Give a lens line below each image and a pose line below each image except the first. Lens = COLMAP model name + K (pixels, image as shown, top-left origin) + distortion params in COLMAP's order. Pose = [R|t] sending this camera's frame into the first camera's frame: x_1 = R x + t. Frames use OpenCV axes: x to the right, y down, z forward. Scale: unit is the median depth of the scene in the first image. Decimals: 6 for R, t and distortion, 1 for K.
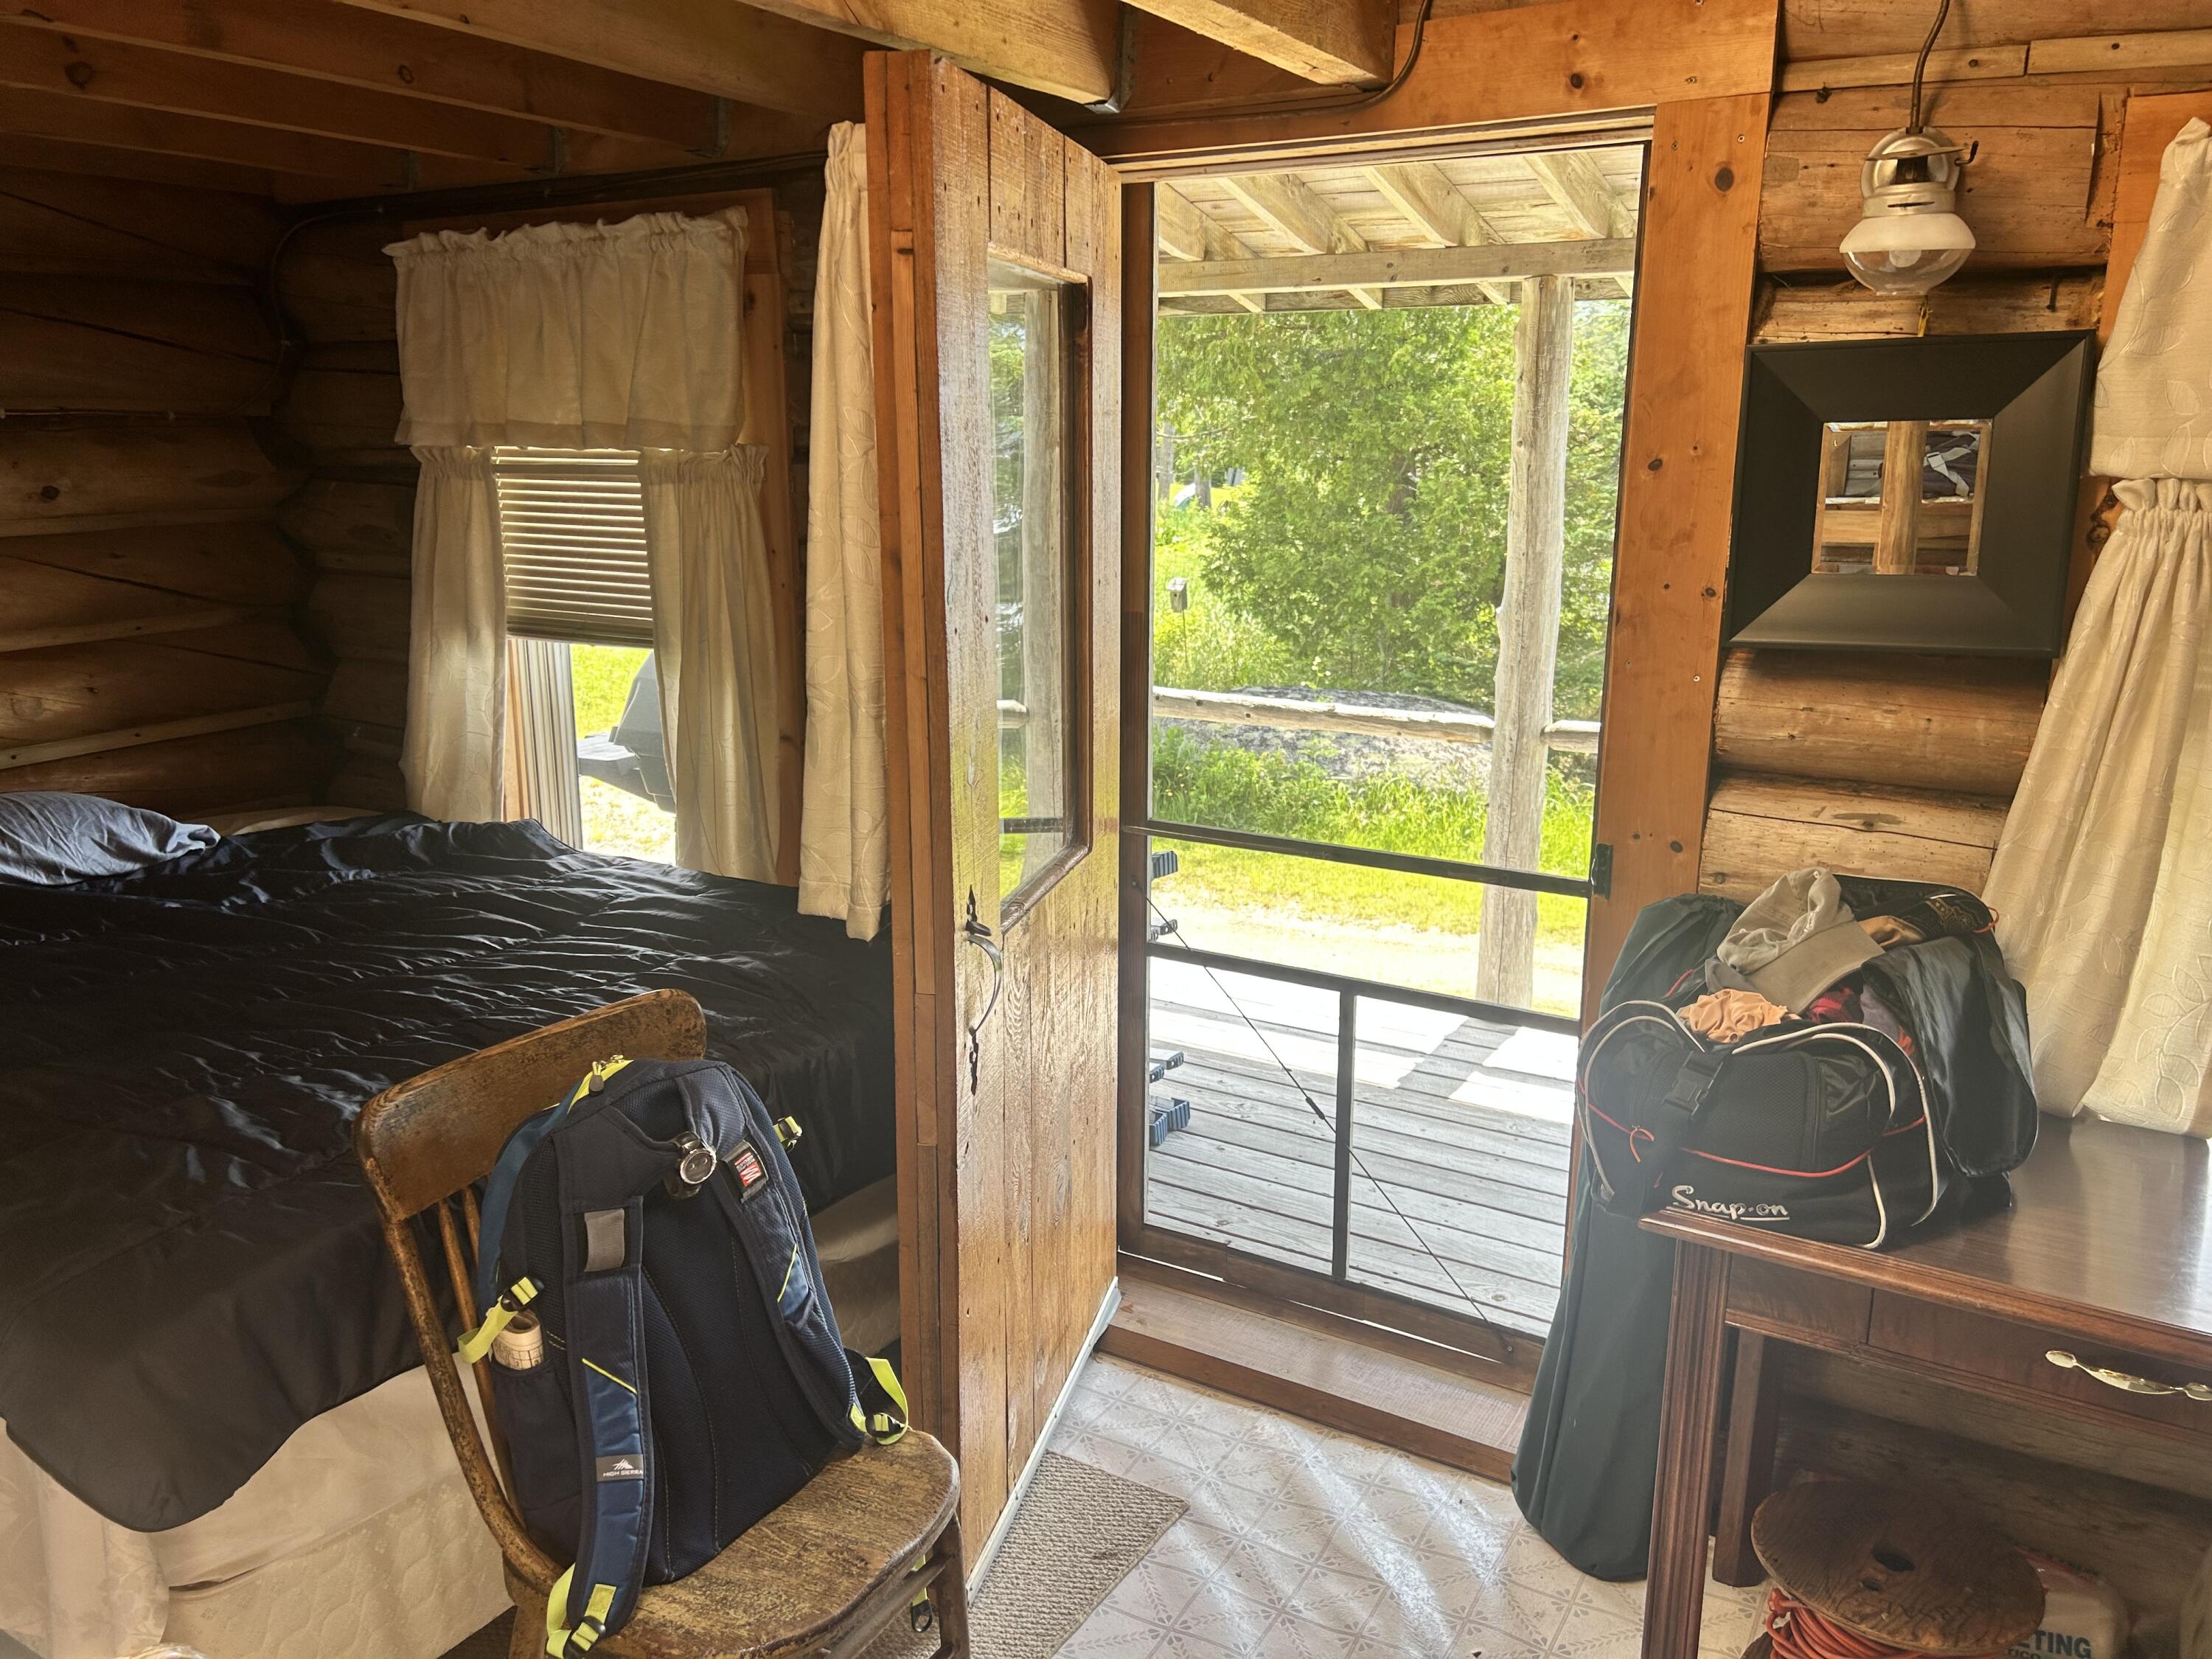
lens RADIAL K [[1648.0, 0, 1106.0], [0, 1648.0, 829.5], [0, 0, 1]] dist [0.044428, -0.064104]
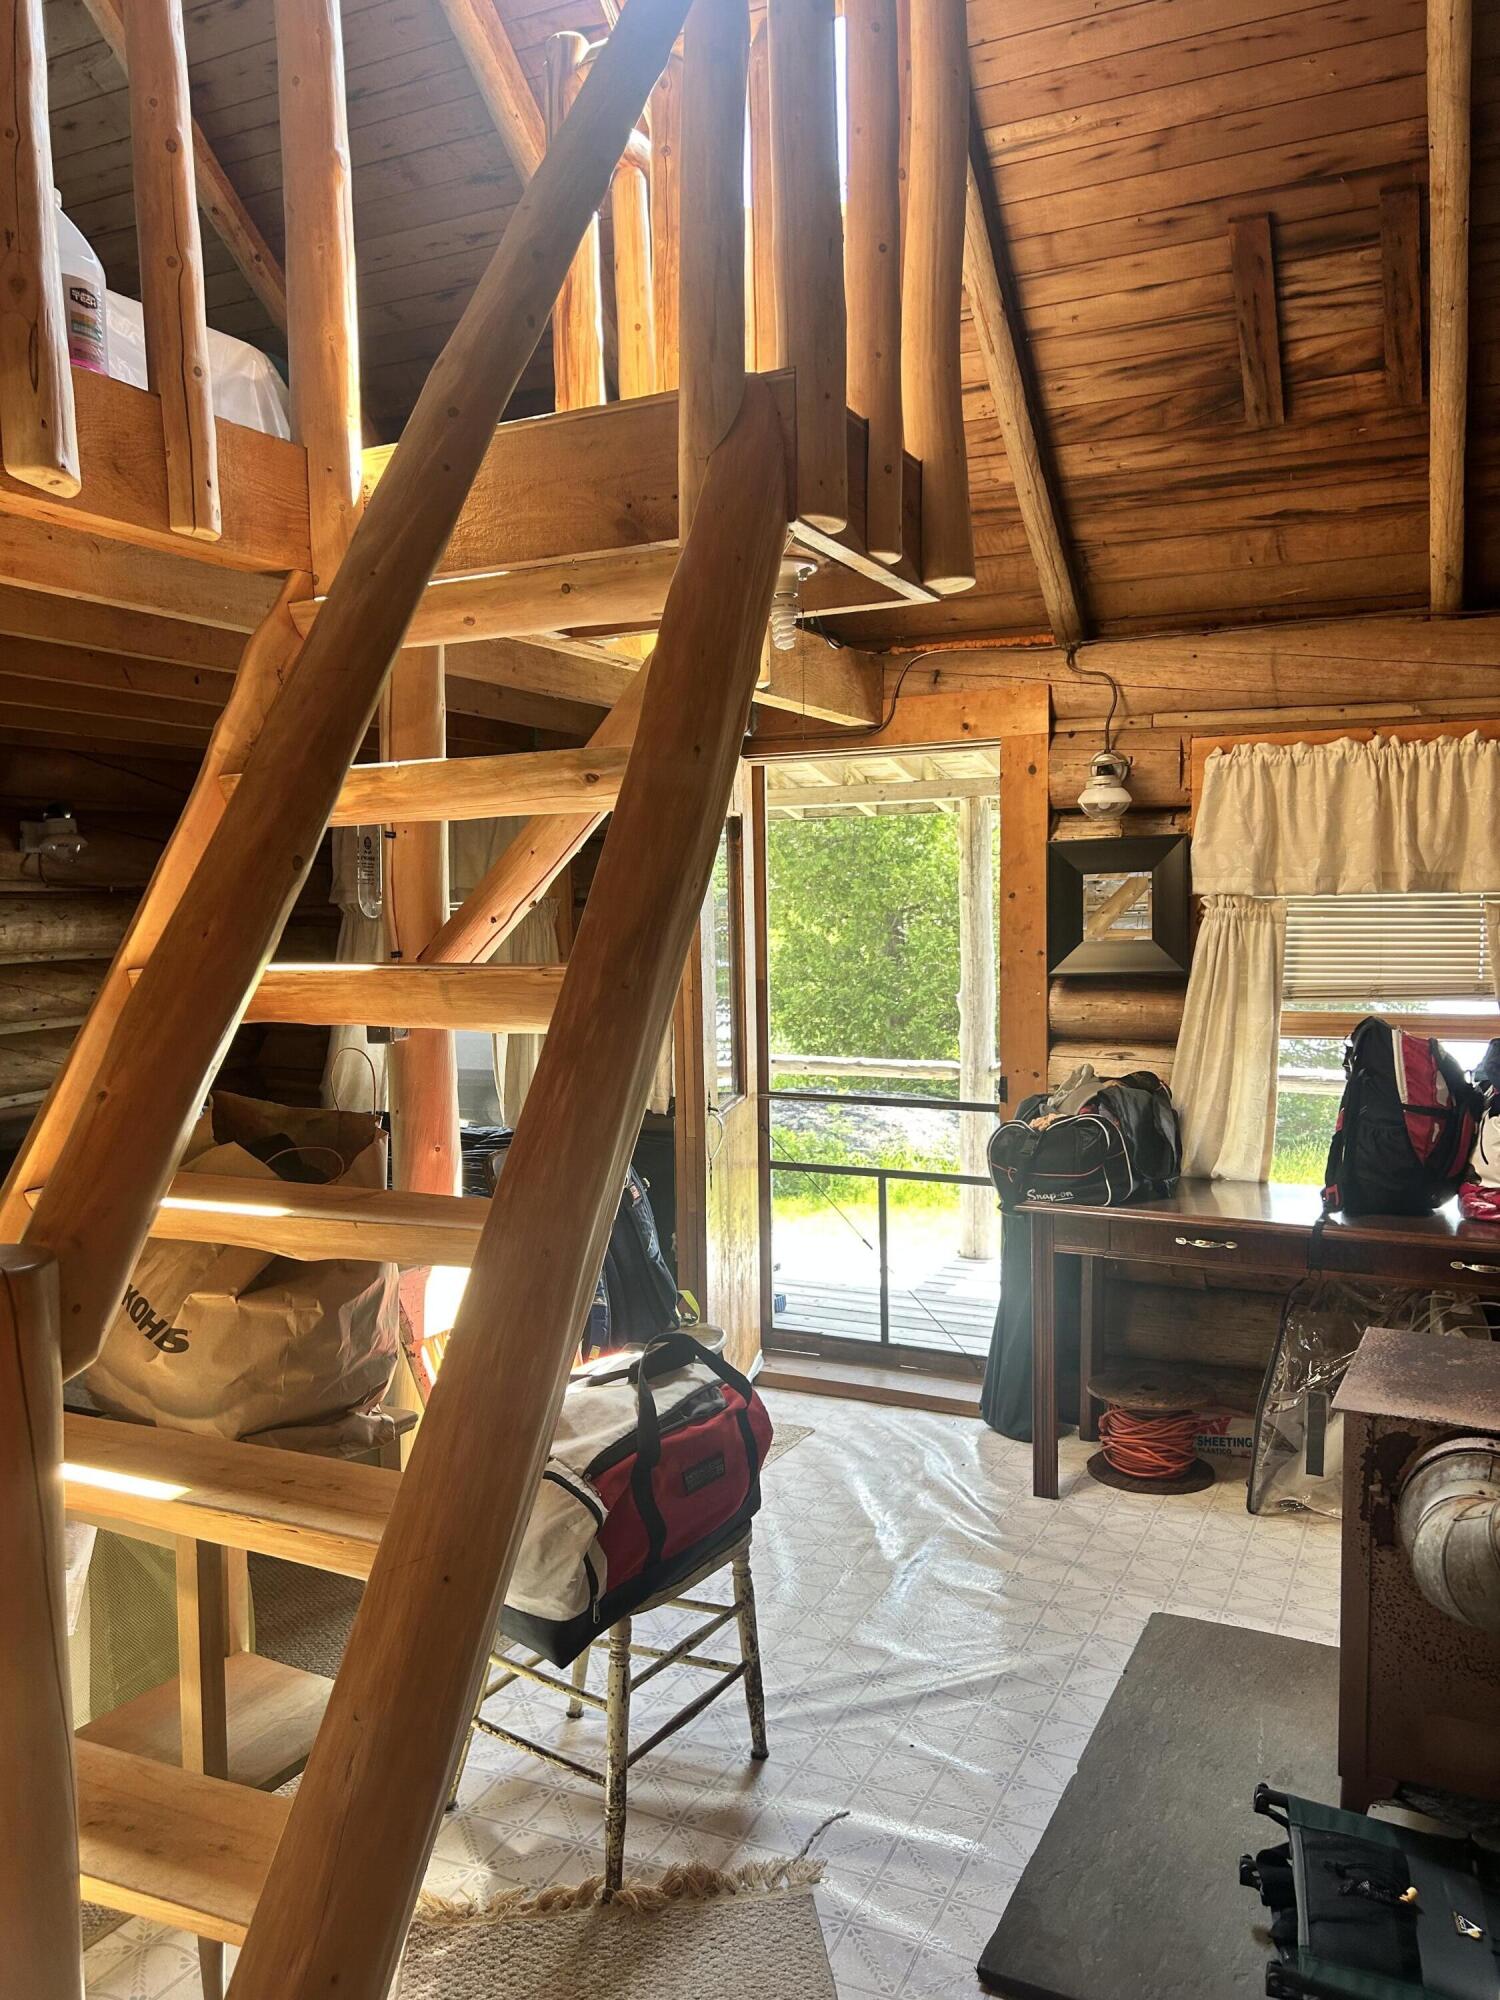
lens RADIAL K [[1495.6, 0, 750.2], [0, 1495.6, 1012.7], [0, 0, 1]] dist [0.073193, -0.083018]
pose [[0.996693, -0.024218, 0.077569, -0.162405], [0.036548, 0.986161, -0.161713, 0.231913], [-0.072579, 0.164013, 0.983784, -0.865019]]
